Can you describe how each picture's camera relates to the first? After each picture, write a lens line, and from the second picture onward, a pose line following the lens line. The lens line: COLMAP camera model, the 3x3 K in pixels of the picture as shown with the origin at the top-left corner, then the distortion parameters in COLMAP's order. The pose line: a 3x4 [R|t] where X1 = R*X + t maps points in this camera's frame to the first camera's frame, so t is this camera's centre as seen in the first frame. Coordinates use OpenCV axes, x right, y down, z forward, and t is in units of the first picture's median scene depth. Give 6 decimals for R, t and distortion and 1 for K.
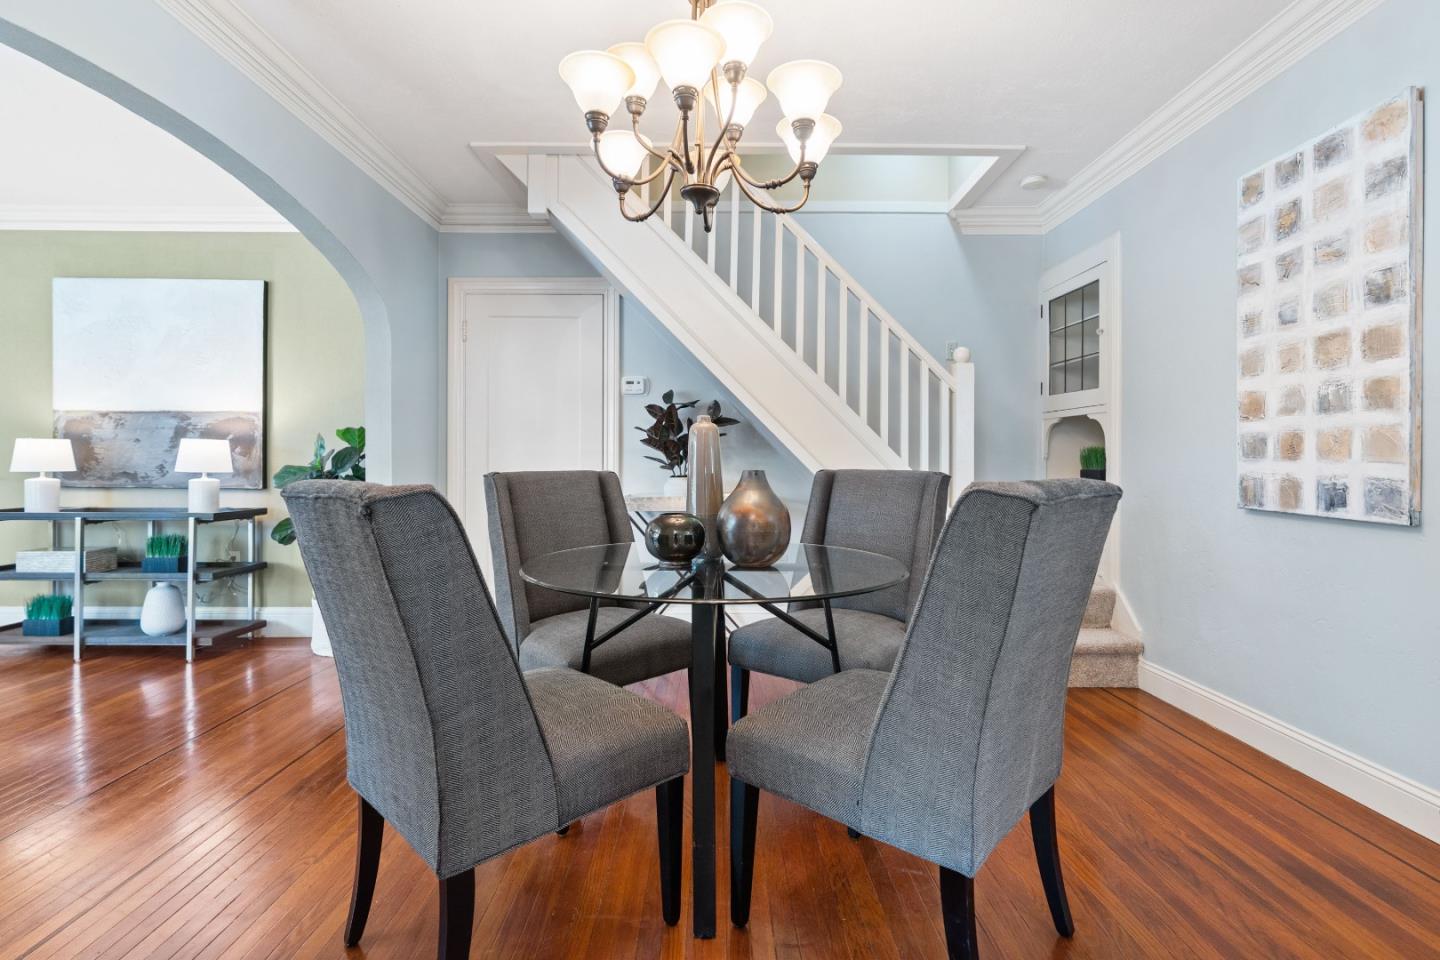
lens RADIAL K [[667.4, 0, 716.6], [0, 667.4, 476.3], [0, 0, 1]] dist [-0.011602, 0.003447]
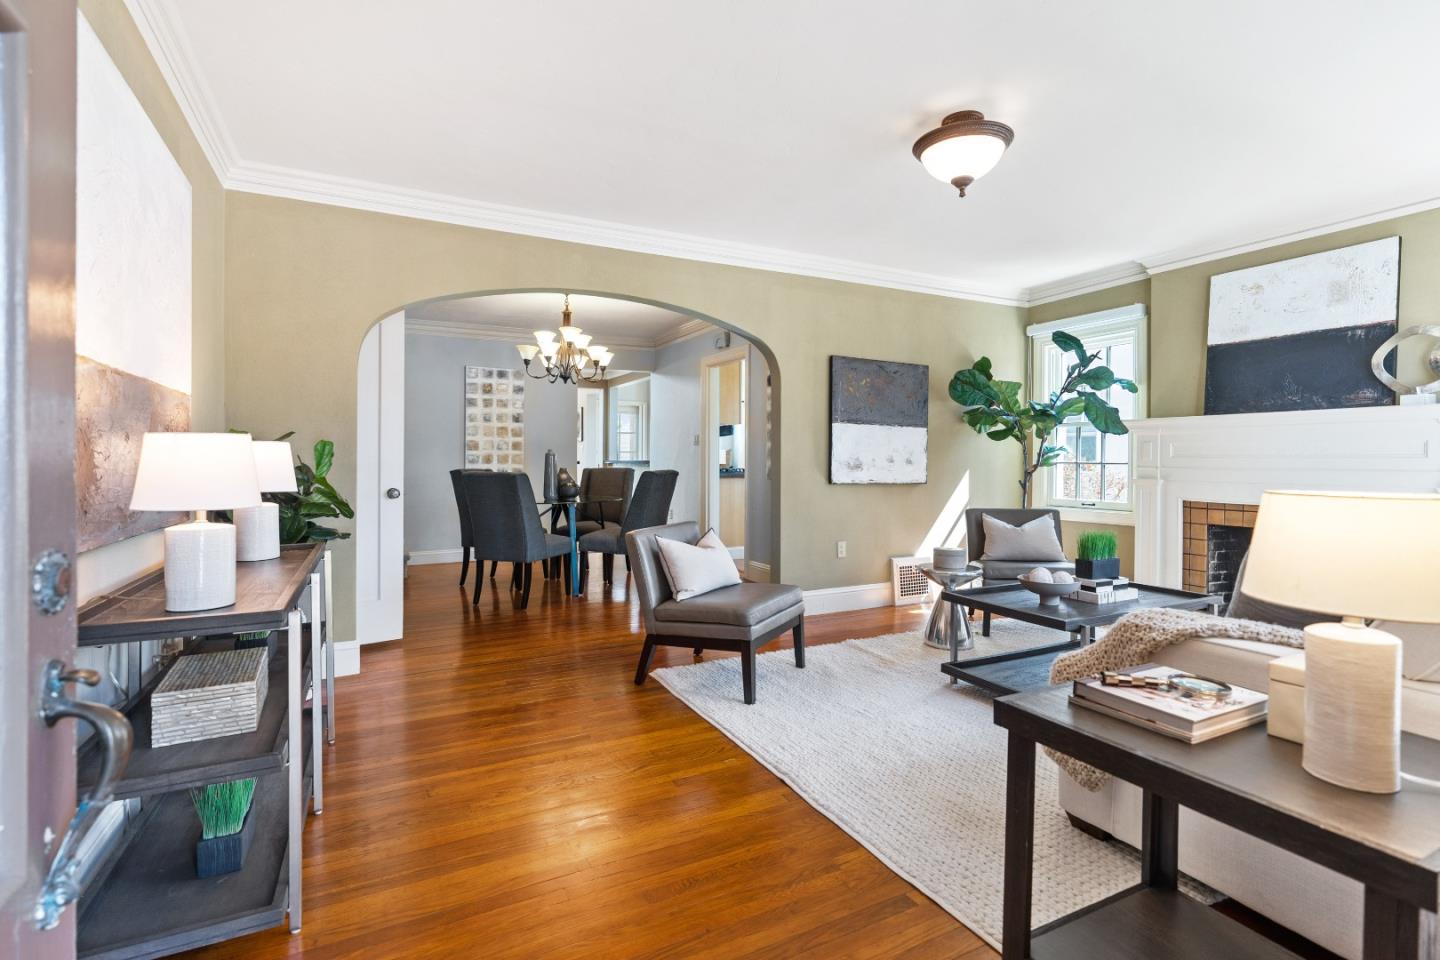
lens RADIAL K [[667.4, 0, 716.4], [0, 667.4, 469.1], [0, 0, 1]] dist [-0.011602, 0.003447]
pose [[-0.447898, -0.006567, 0.894061, -2.591228], [0.016629, 0.999739, 0.015674, -0.031283], [-0.893930, 0.021888, -0.447671, 1.504096]]
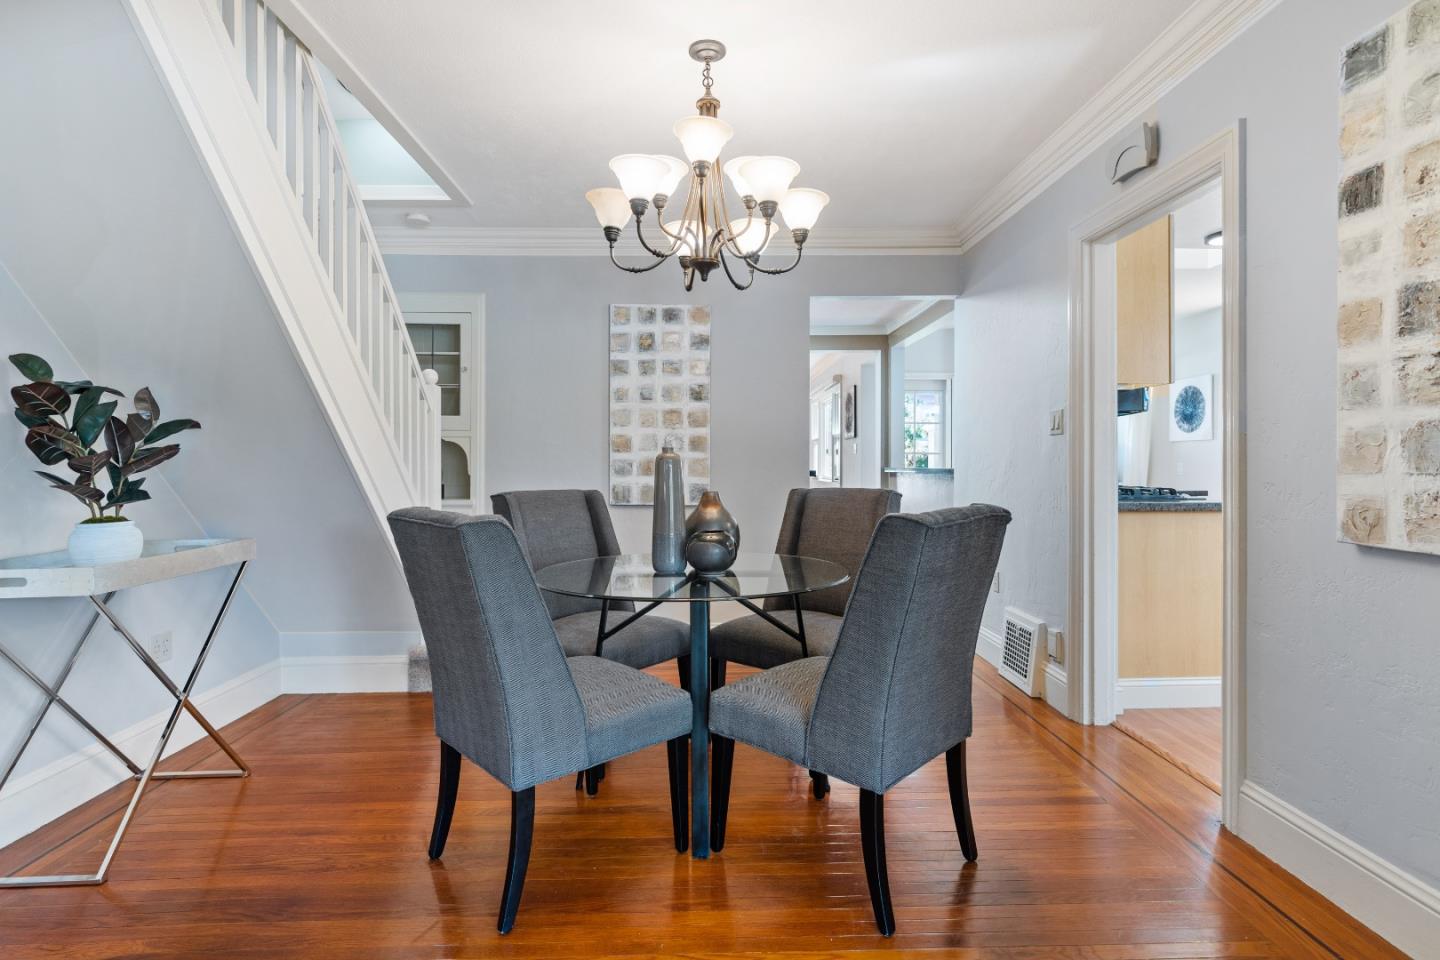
lens RADIAL K [[692.2, 0, 727.5], [0, 692.2, 467.6], [0, 0, 1]] dist [-0.021351, -0.000235]
pose [[-0.014404, -0.001293, 0.999895, -1.049108], [0.020364, 0.999791, 0.001586, -0.046258], [-0.999689, 0.020385, -0.014374, 0.837272]]
